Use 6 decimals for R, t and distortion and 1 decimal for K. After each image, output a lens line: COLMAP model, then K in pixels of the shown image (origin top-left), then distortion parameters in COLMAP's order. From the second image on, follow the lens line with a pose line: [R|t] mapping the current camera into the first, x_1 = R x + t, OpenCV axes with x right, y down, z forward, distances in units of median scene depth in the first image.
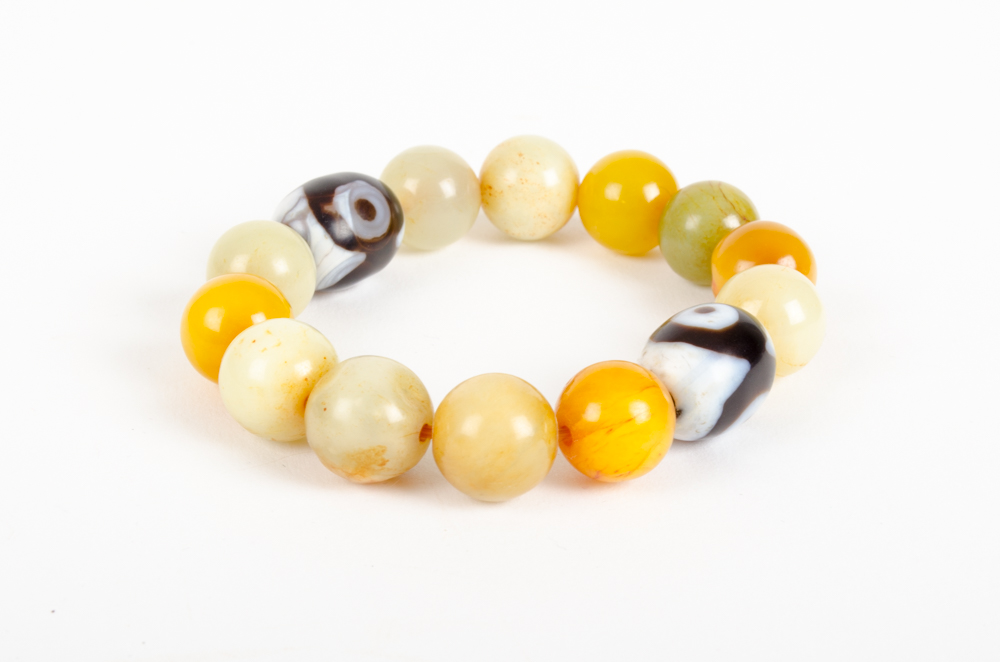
lens RADIAL K [[2278.9, 0, 500.3], [0, 2278.9, 331.0], [0, 0, 1]] dist [0.050517, 0.000000]
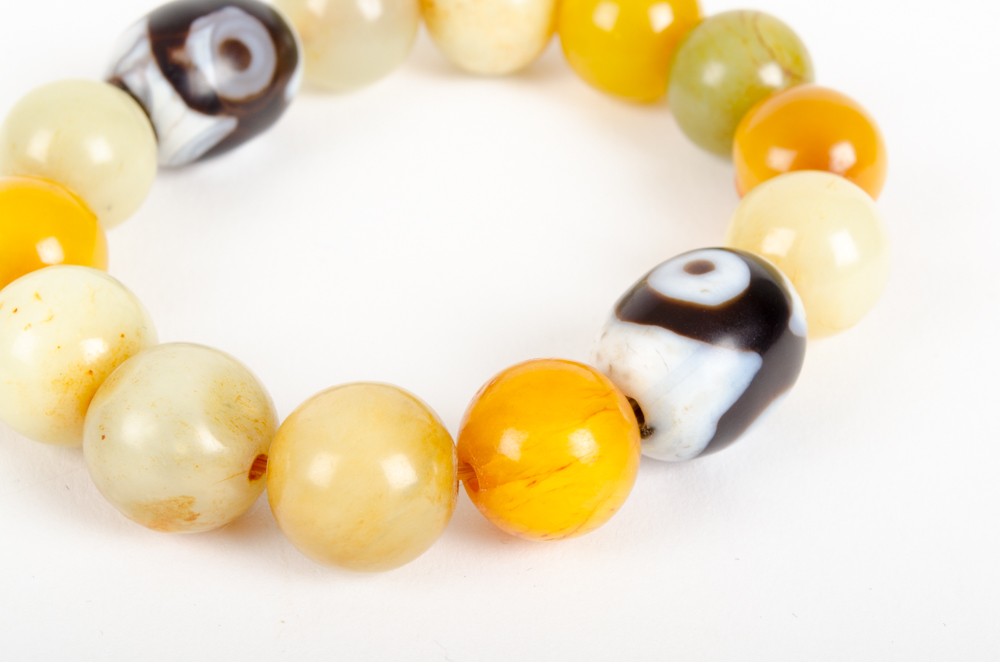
lens RADIAL K [[2302.7, 0, 499.5], [0, 2302.7, 331.0], [0, 0, 1]] dist [0.042000, 0.000000]
pose [[0.997639, 0.026815, -0.063229, 0.076211], [-0.013965, 0.980600, 0.195521, -0.123366], [0.067245, -0.194176, 0.978659, 0.345324]]
